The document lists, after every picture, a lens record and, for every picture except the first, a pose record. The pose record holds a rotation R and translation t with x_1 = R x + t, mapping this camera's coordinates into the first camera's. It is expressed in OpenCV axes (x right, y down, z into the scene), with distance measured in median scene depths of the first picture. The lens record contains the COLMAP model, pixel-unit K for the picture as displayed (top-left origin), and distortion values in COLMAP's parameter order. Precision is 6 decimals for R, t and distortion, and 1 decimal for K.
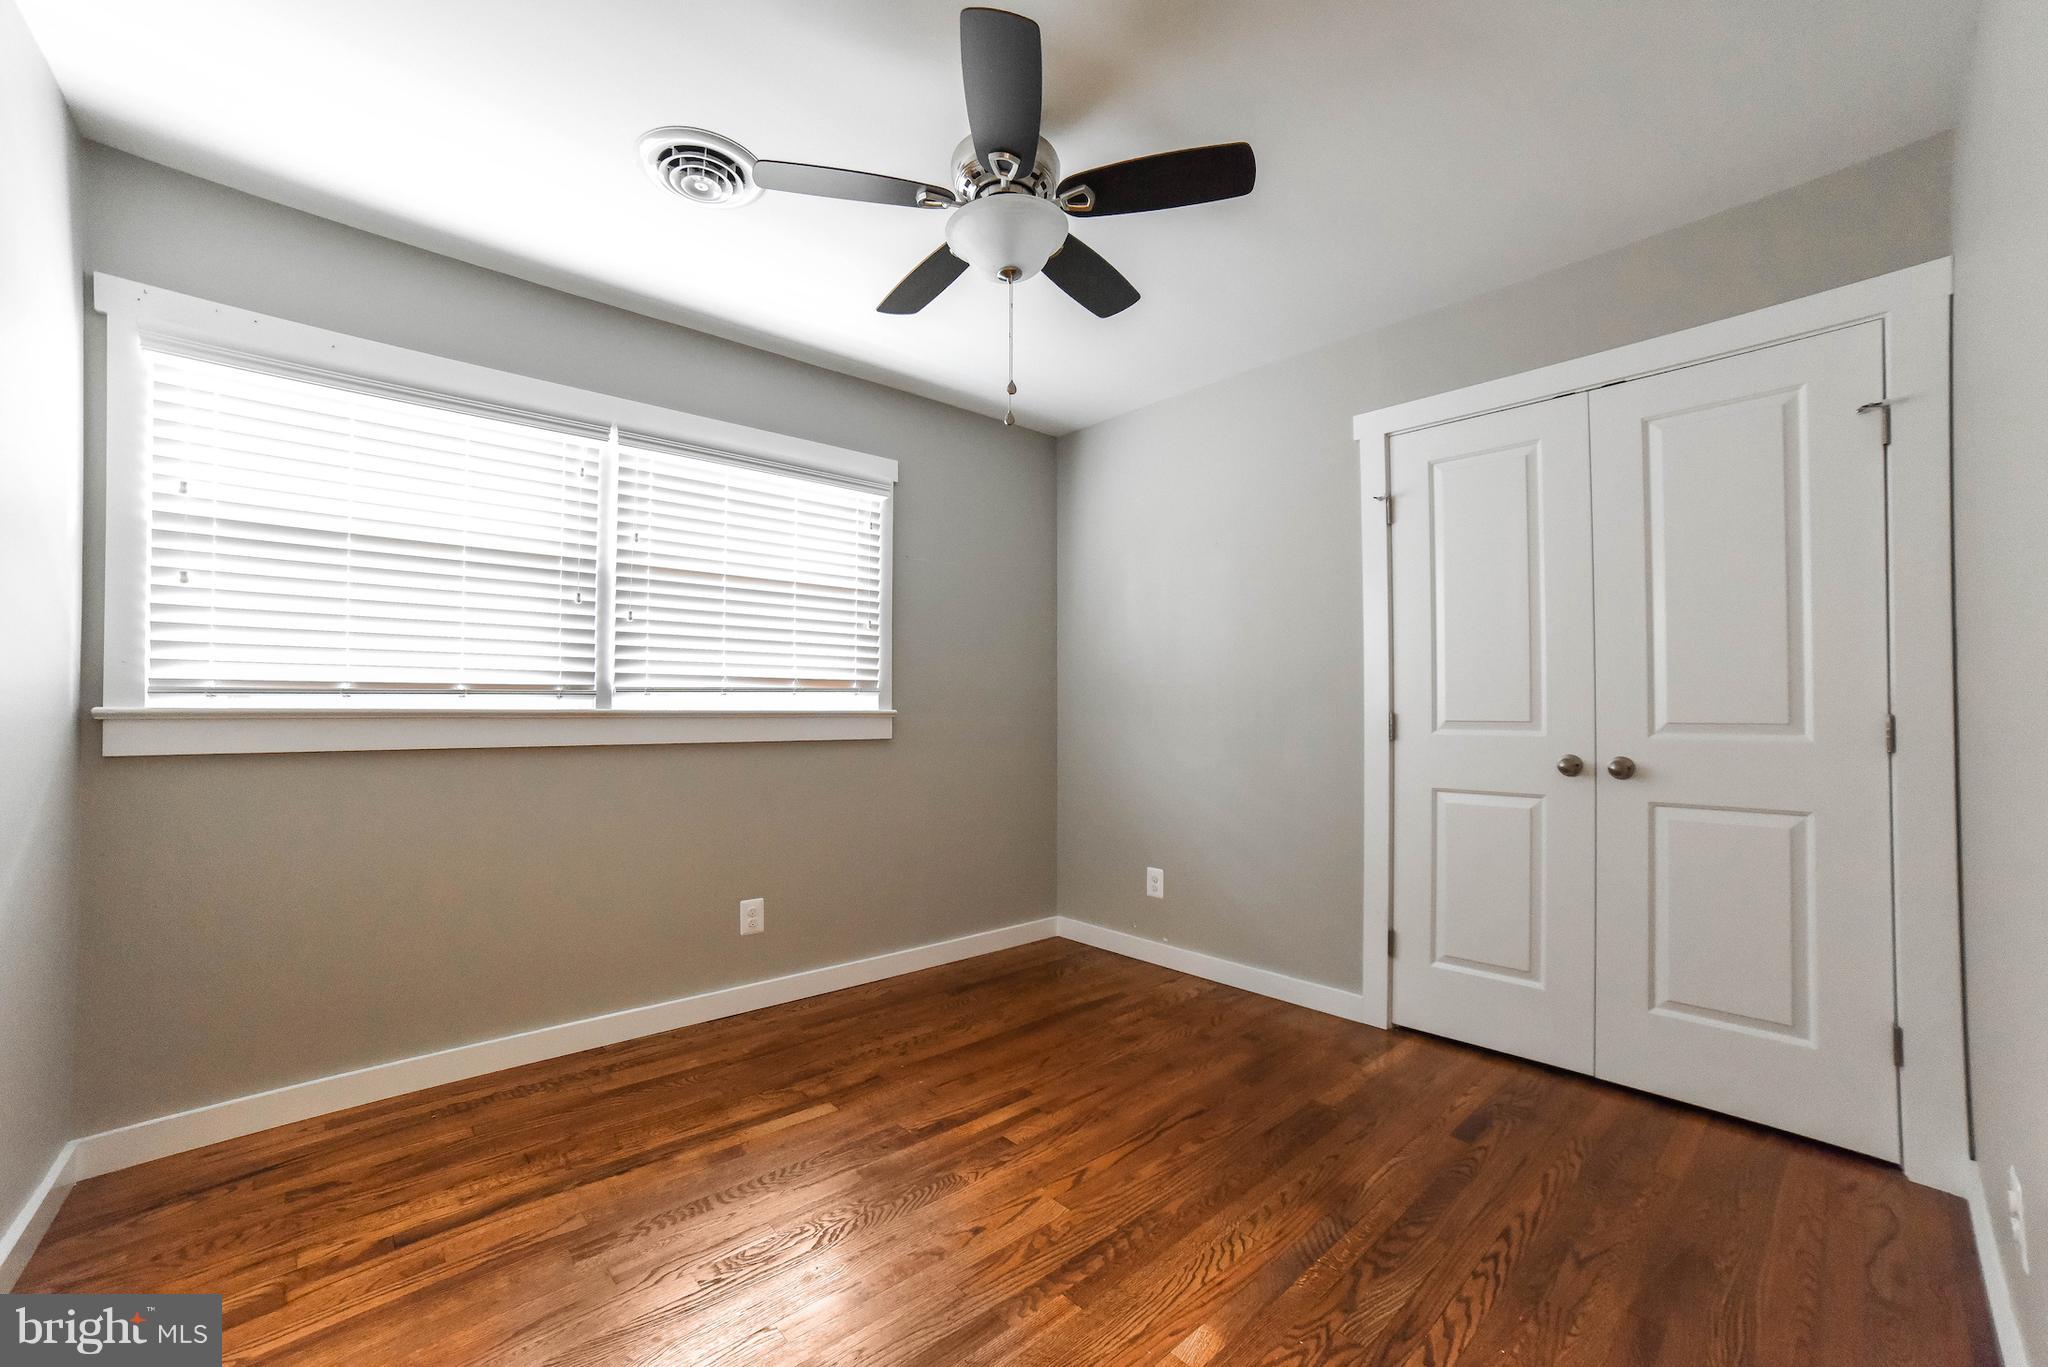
lens RADIAL K [[818.3, 0, 1033.6], [0, 818.3, 697.1], [0, 0, 1]] dist [-0.078158, 0.039262]
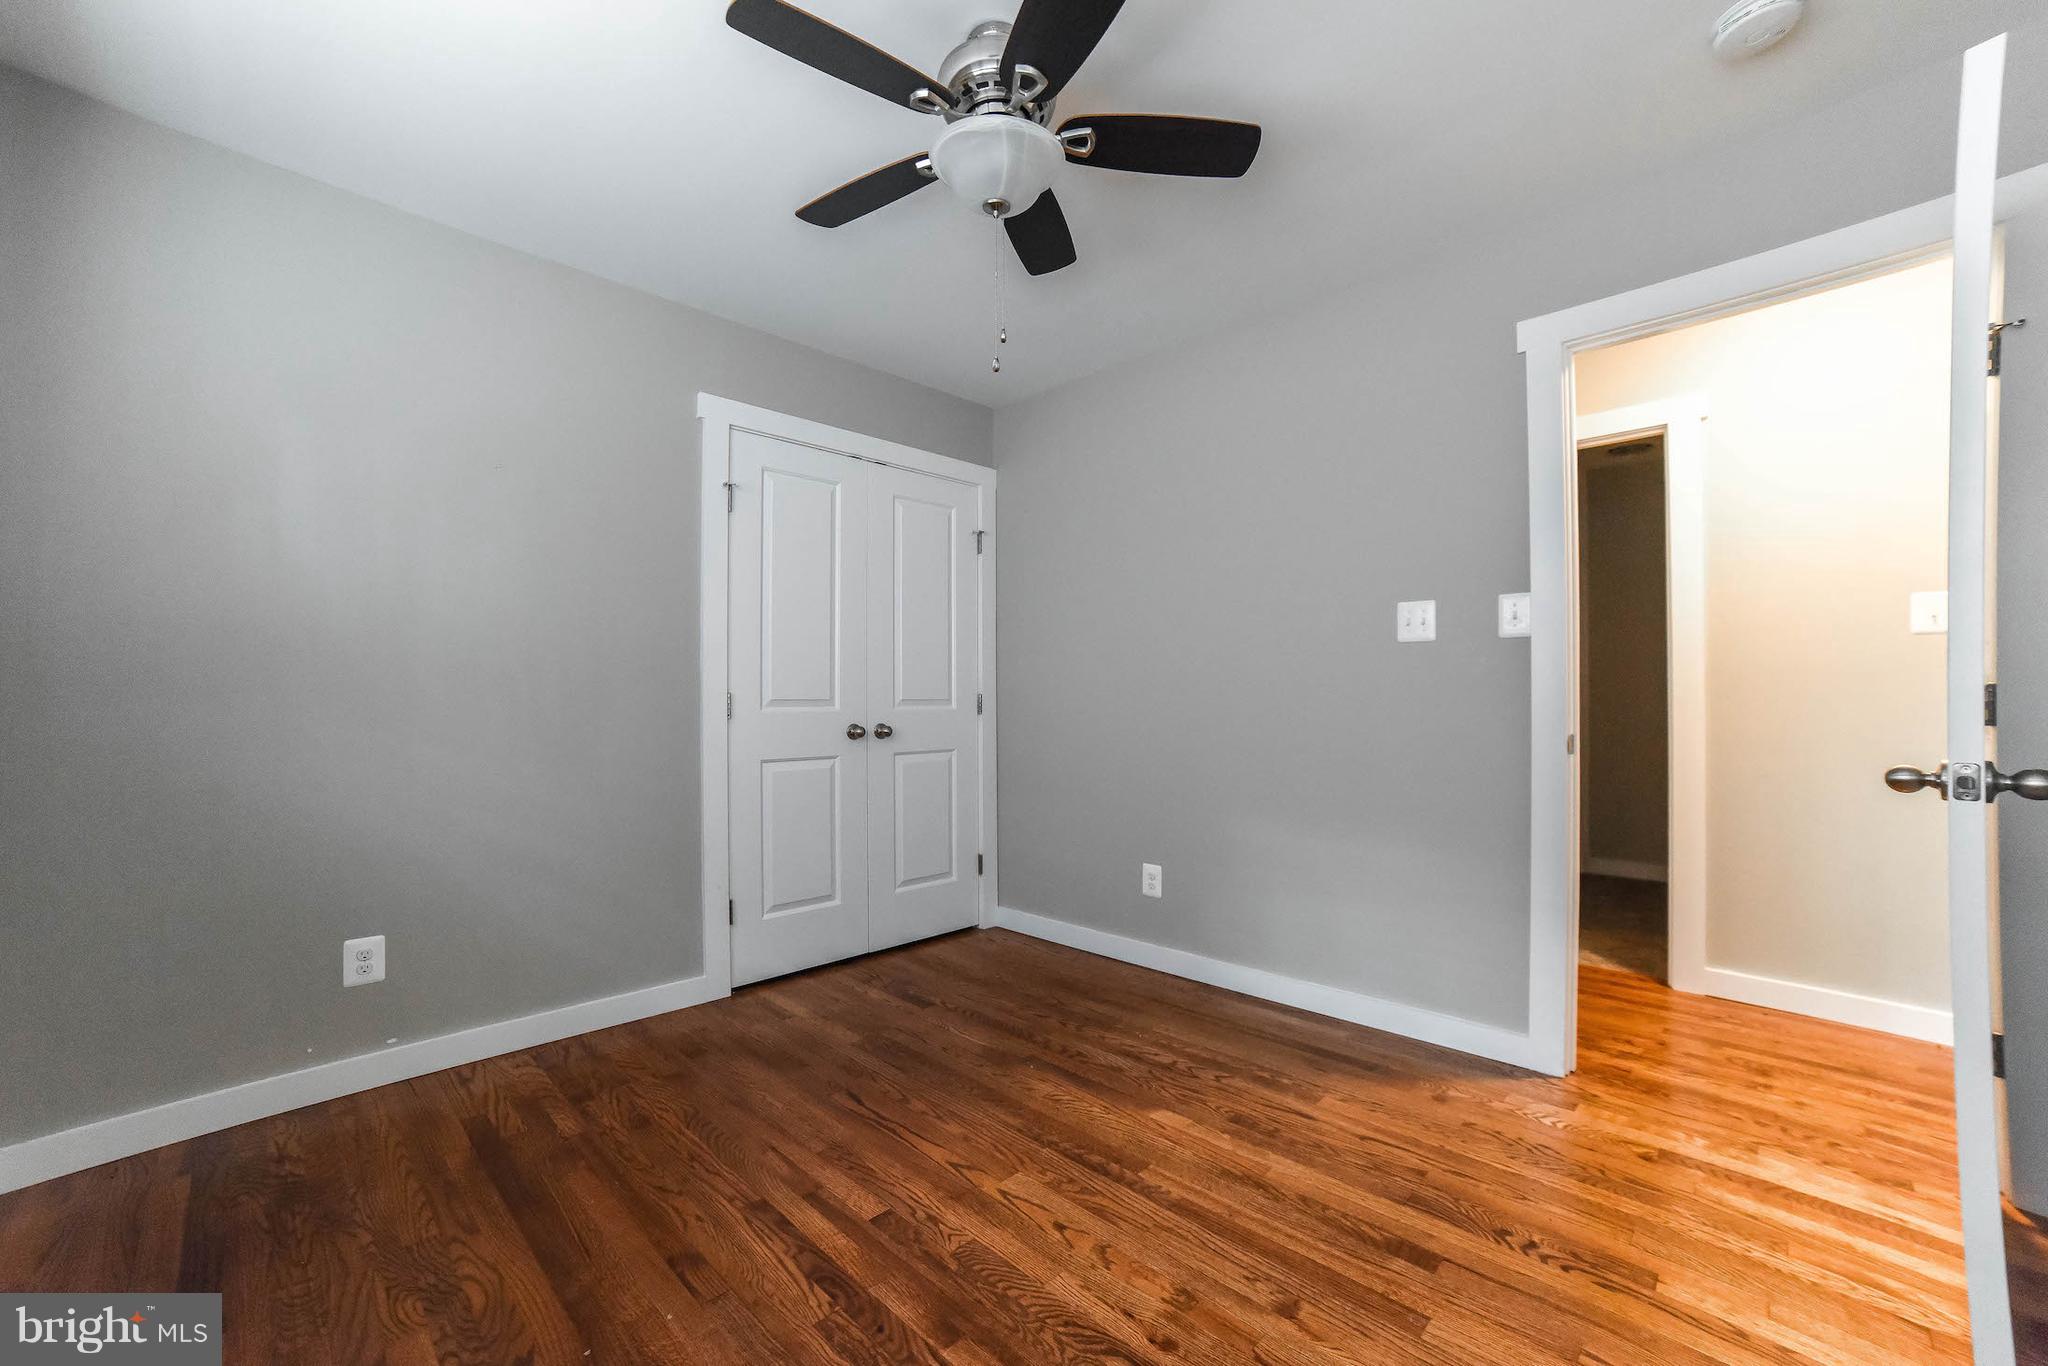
lens RADIAL K [[818.3, 0, 1033.6], [0, 818.3, 696.6], [0, 0, 1]] dist [-0.078158, 0.039262]
pose [[-0.049004, 0.003181, 0.998794, -0.770920], [-0.014152, 0.999892, -0.003879, 0.029399], [-0.998698, -0.014325, -0.048953, 0.817346]]
